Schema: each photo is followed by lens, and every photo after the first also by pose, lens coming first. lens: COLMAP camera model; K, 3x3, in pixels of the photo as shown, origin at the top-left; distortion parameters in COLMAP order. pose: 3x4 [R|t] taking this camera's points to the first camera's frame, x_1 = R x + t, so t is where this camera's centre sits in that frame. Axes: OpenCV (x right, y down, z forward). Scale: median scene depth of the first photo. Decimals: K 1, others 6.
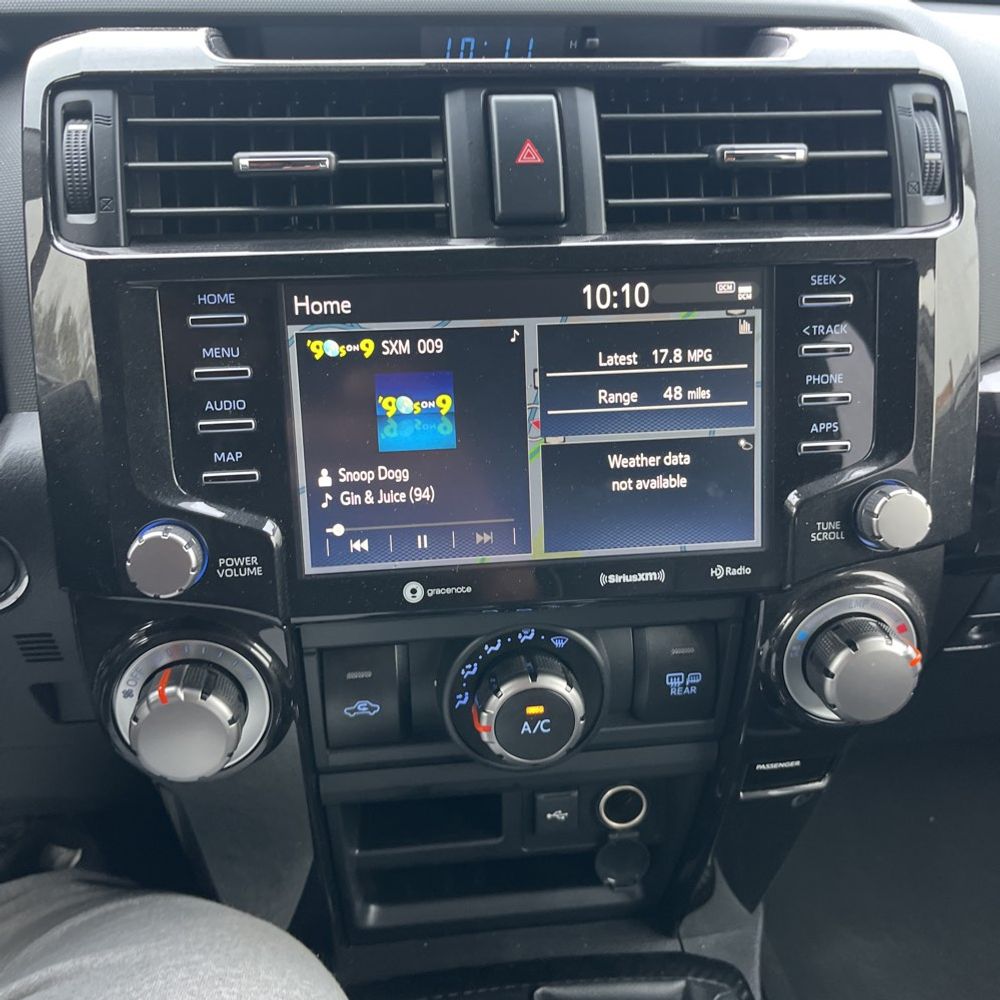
lens RADIAL K [[1004.4, 0, 511.9], [0, 1004.4, 499.9], [0, 0, 1]] dist [0.119824, -0.495072]
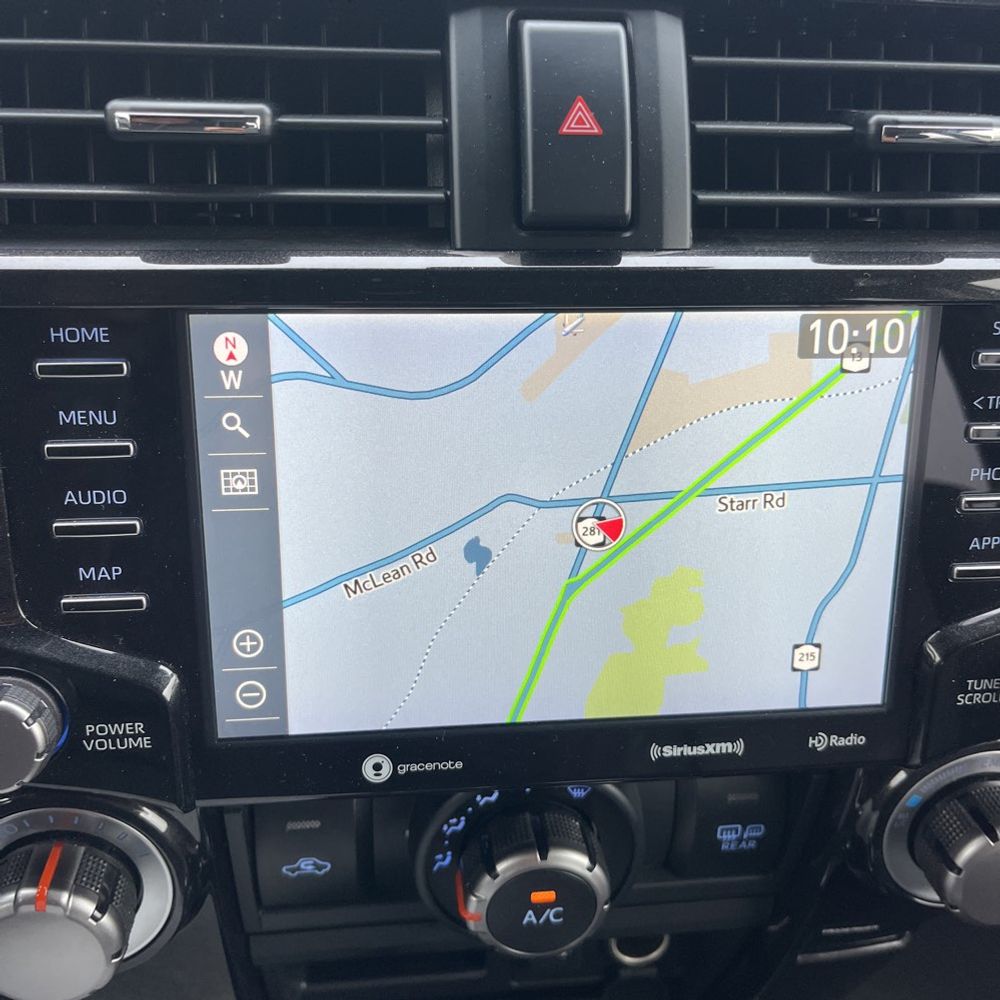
lens RADIAL K [[1016.9, 0, 500.0], [0, 1016.9, 500.0], [0, 0, 1]] dist [-0.006952, -0.001158]
pose [[0.999221, 0.038921, 0.006538, -0.025921], [-0.039333, 0.995692, 0.083969, -0.145303], [-0.003242, -0.084160, 0.996447, 0.323446]]
